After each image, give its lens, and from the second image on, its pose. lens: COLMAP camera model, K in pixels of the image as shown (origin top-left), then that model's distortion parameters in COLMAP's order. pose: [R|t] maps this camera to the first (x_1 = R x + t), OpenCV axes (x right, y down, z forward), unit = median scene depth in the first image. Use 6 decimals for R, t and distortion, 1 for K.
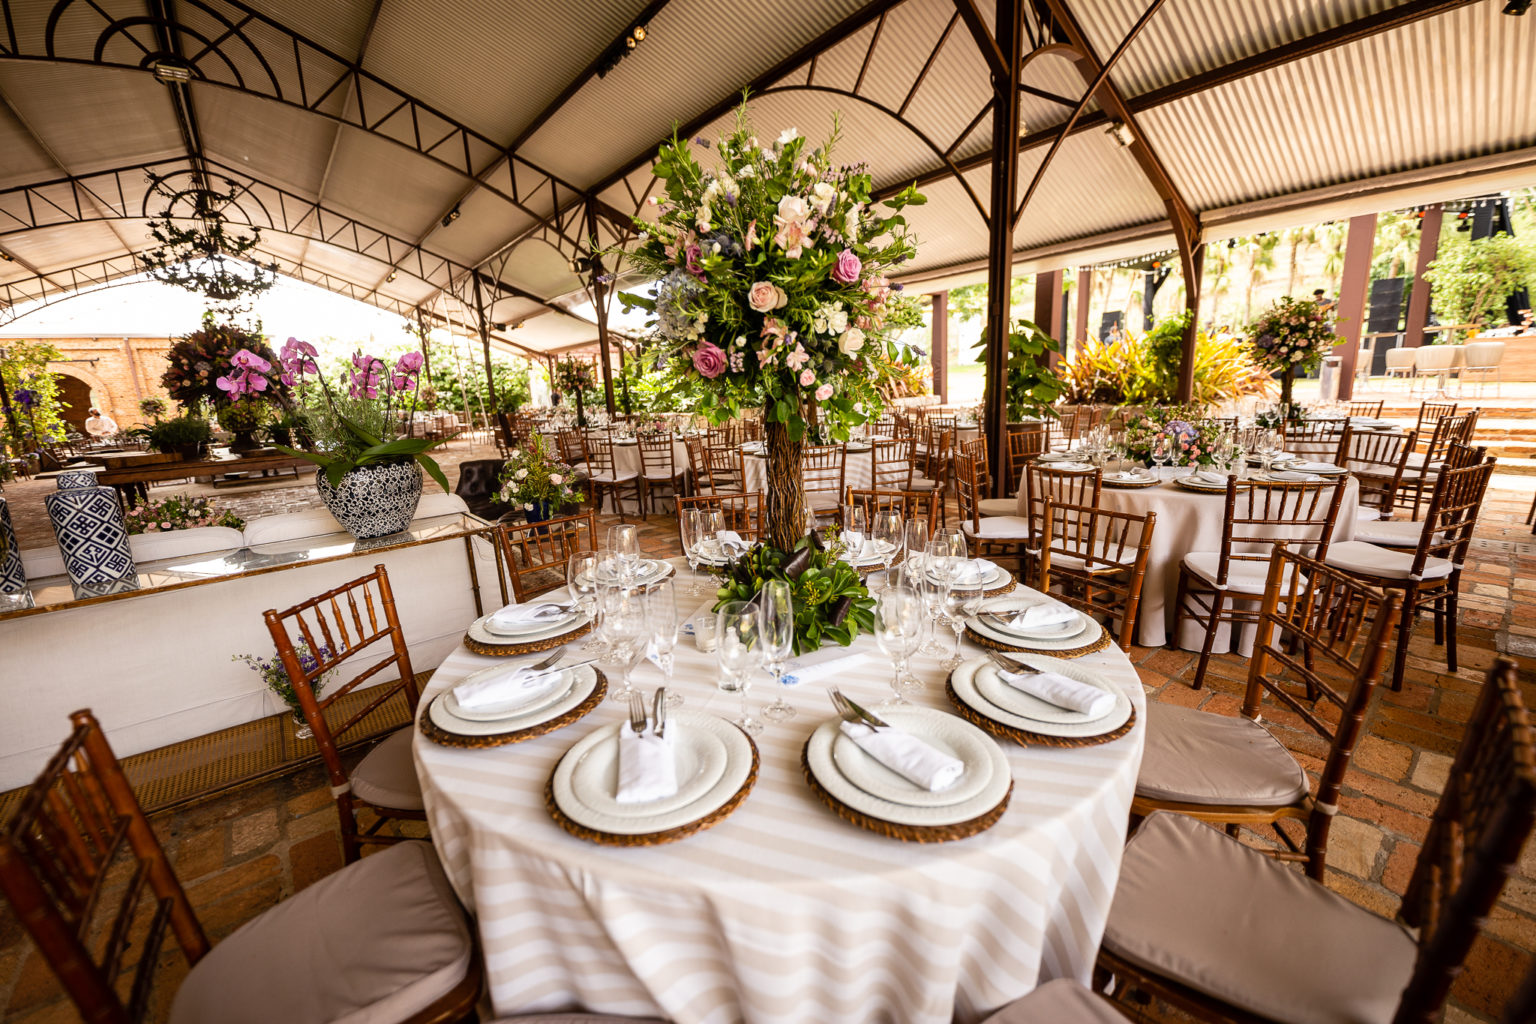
lens RADIAL K [[608.5, 0, 768.0], [0, 608.5, 512.0], [0, 0, 1]] dist [0.000629, 0.000022]
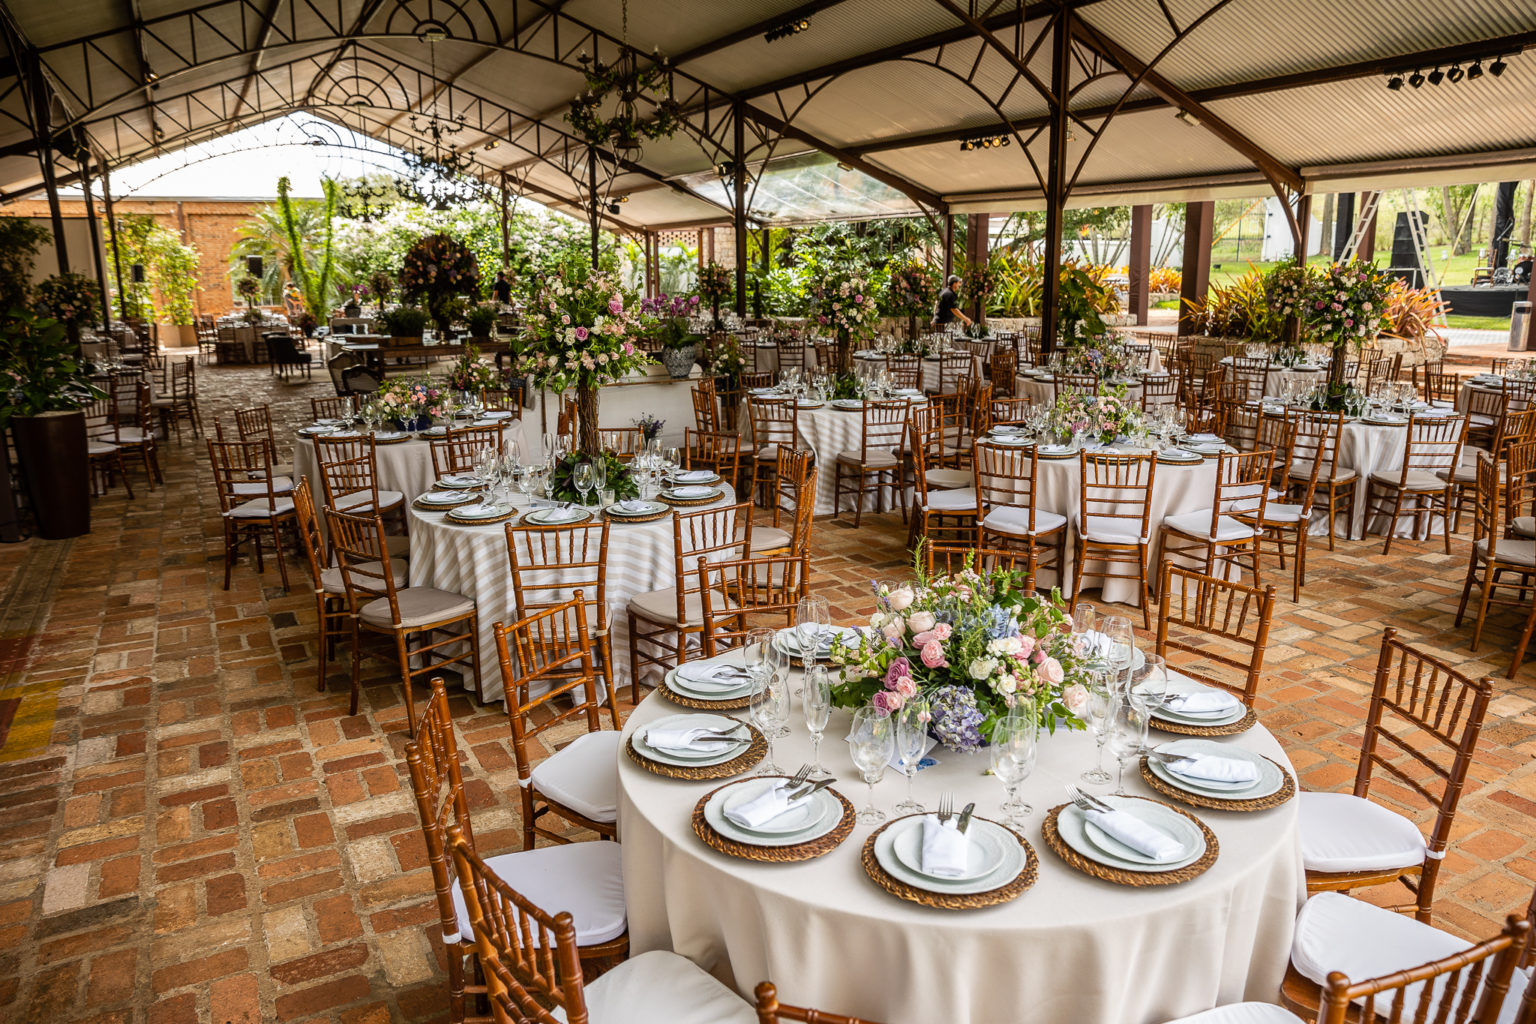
lens RADIAL K [[1092.8, 0, 768.0], [0, 1092.8, 512.0], [0, 0, 1]] dist [-0.087826, 0.001215]
pose [[0.982656, 0.080622, -0.166992, 0.117293], [-0.077098, 0.996644, 0.027494, 0.115098], [0.168649, -0.014143, 0.985575, -0.846069]]
